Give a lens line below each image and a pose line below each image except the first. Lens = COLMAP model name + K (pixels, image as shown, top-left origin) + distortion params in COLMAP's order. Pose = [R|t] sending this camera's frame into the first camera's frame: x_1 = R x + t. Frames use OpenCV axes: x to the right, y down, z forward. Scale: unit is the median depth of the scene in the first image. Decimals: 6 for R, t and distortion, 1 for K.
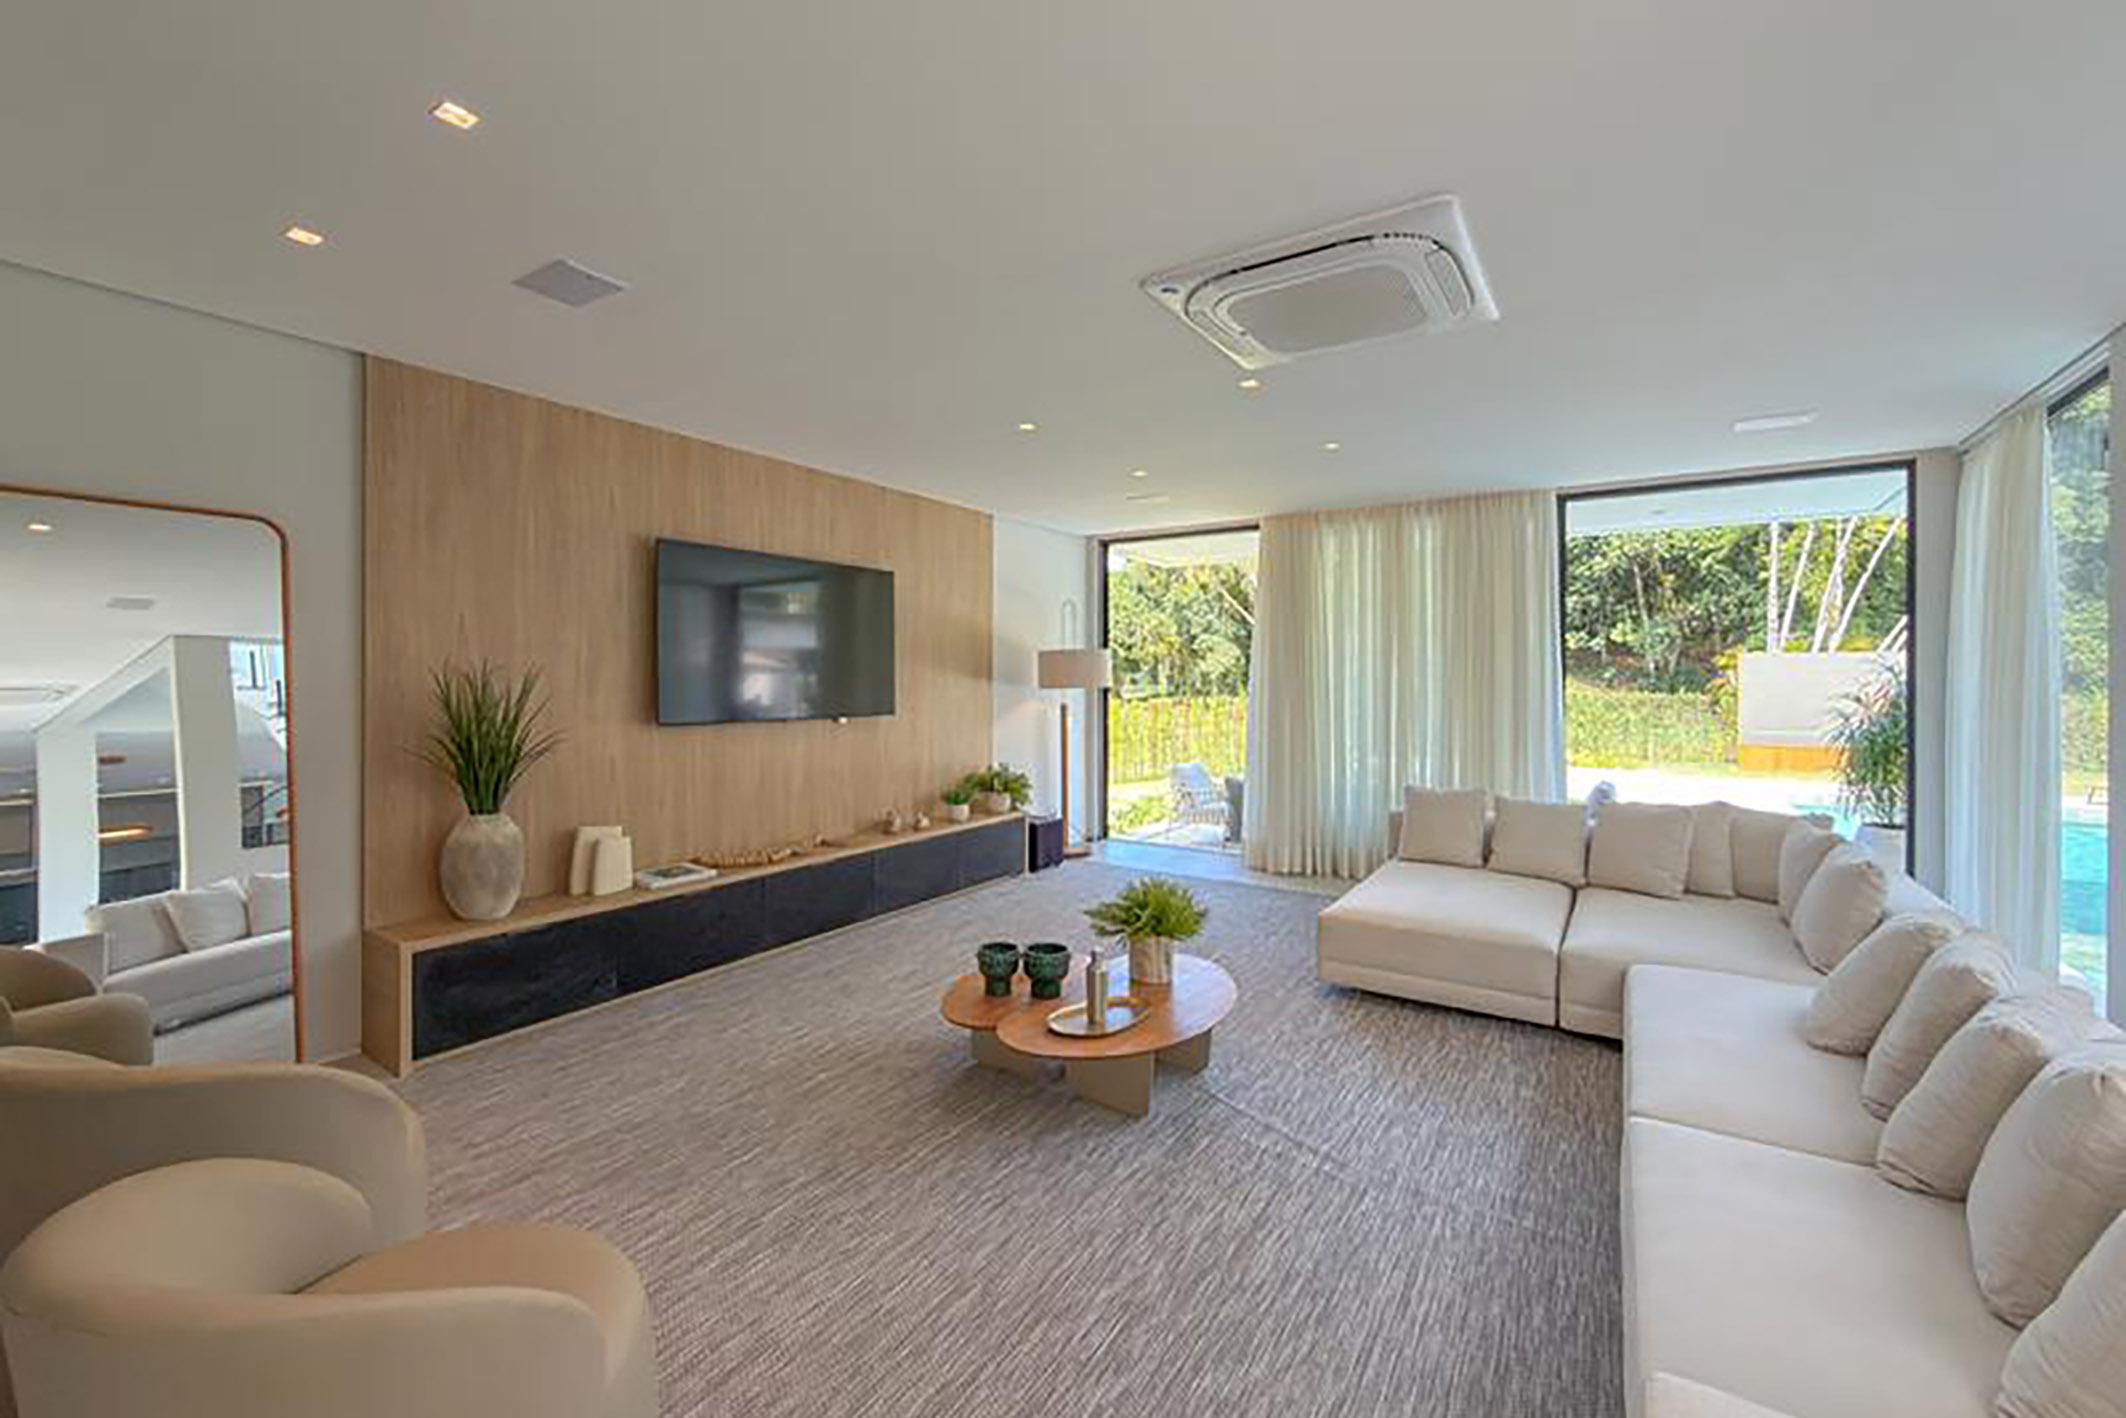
lens RADIAL K [[861.6, 0, 1065.8], [0, 861.6, 690.5], [0, 0, 1]] dist [-0.000304, -0.000043]
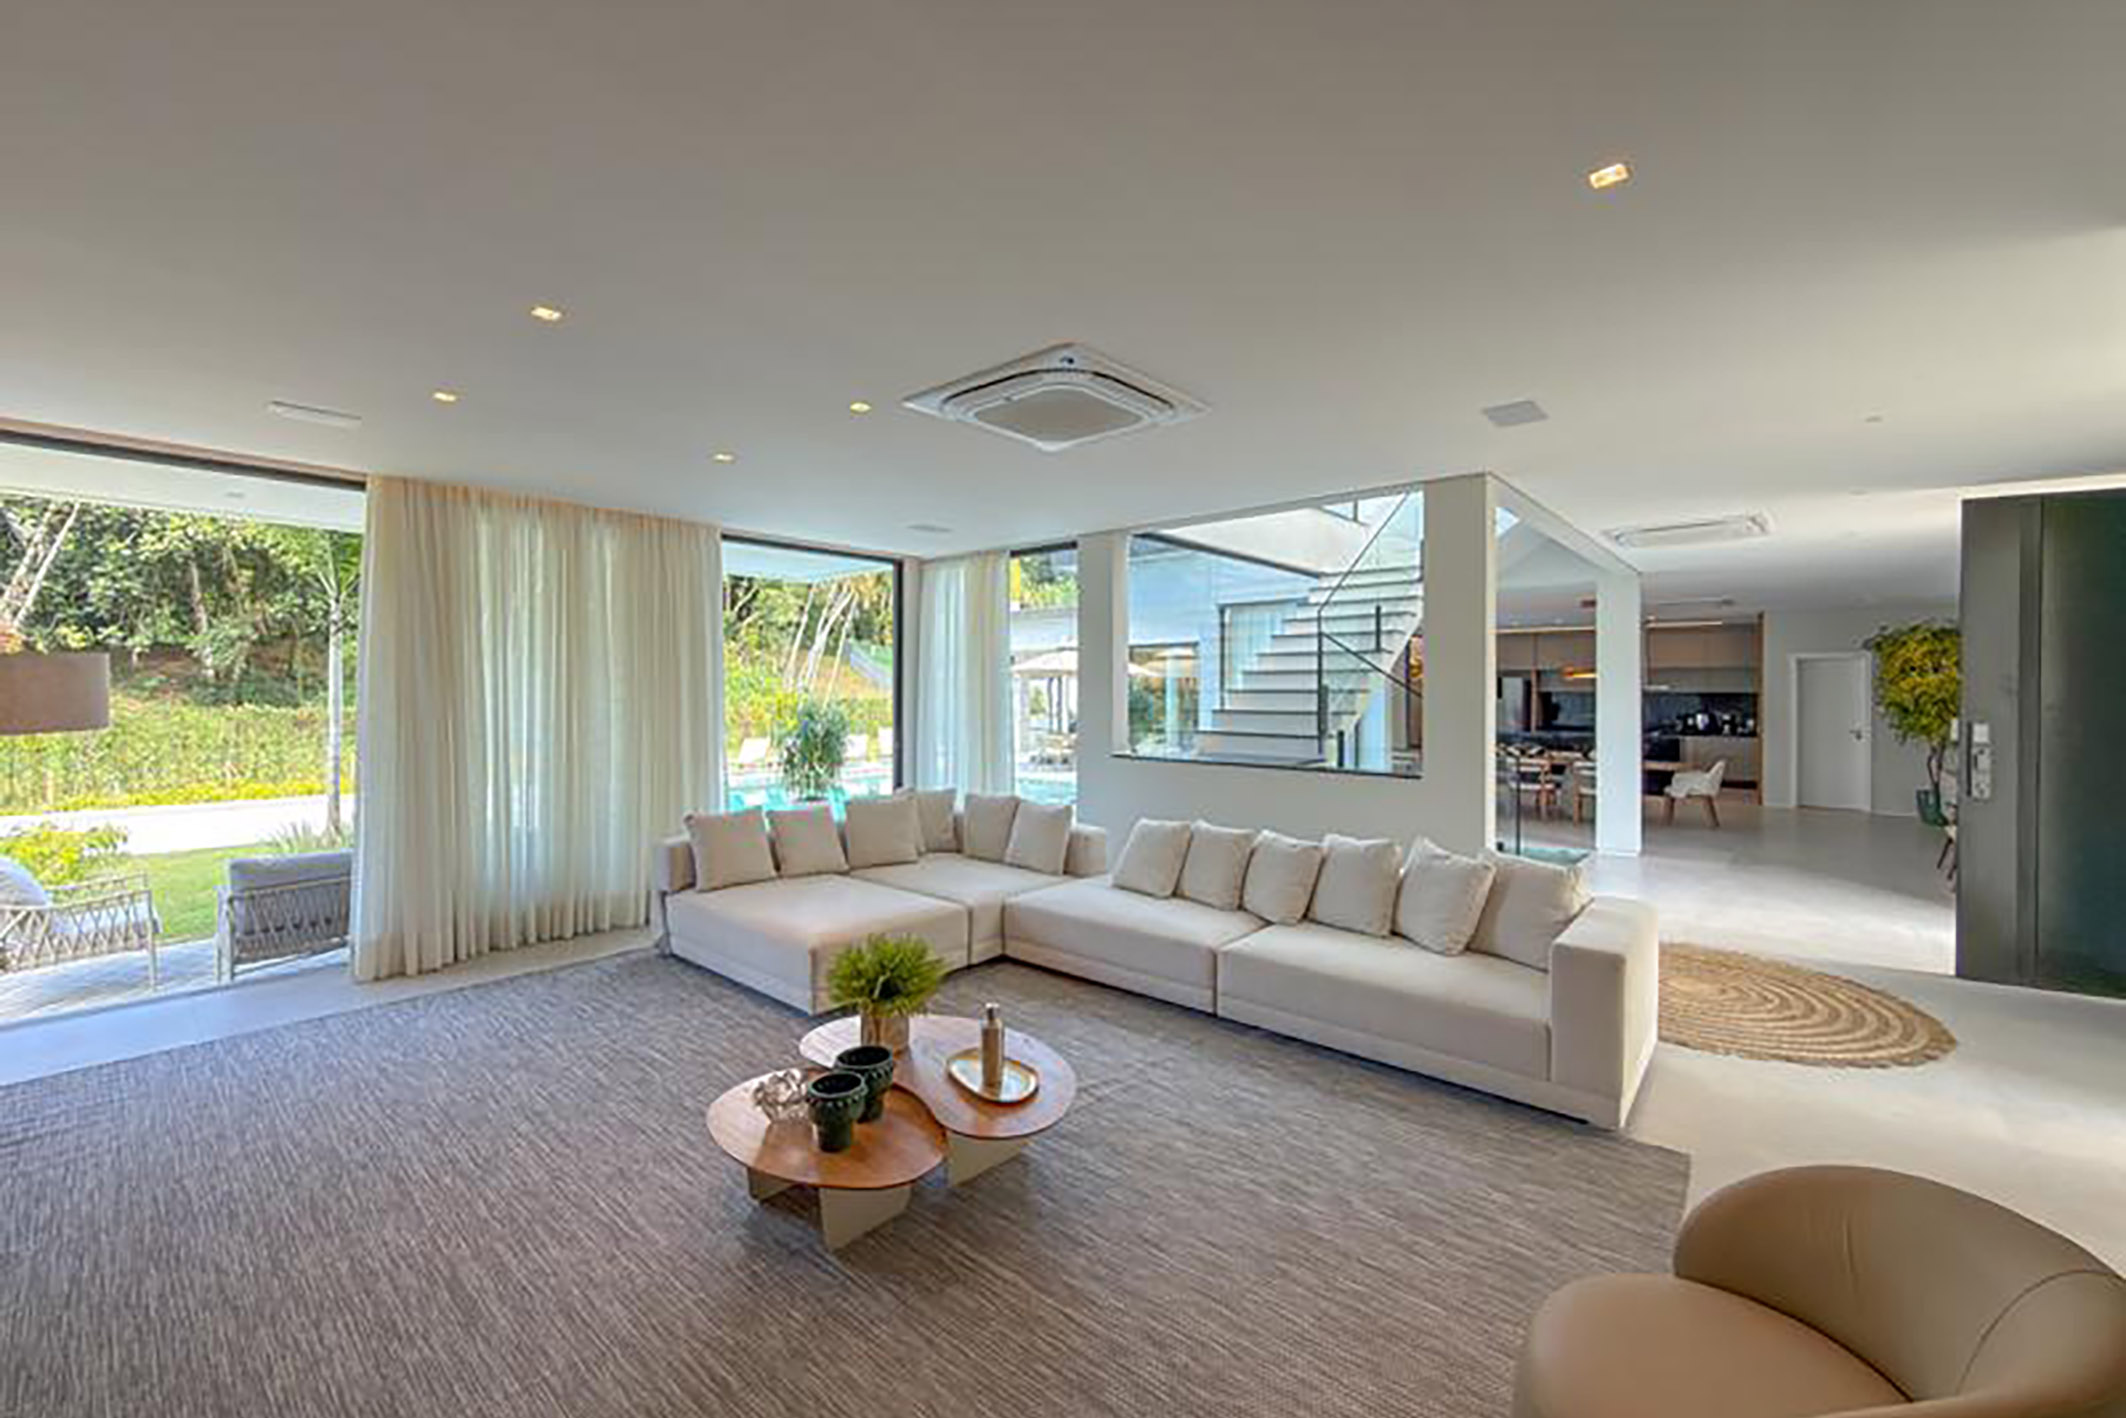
lens RADIAL K [[863.9, 0, 1066.4], [0, 863.9, 710.7], [0, 0, 1]] dist [0.001949, 0.000026]
pose [[0.139650, -0.026011, 0.989859, -0.398714], [0.011415, 0.999631, 0.024657, -0.020680], [-0.990135, 0.007856, 0.139896, 0.355049]]
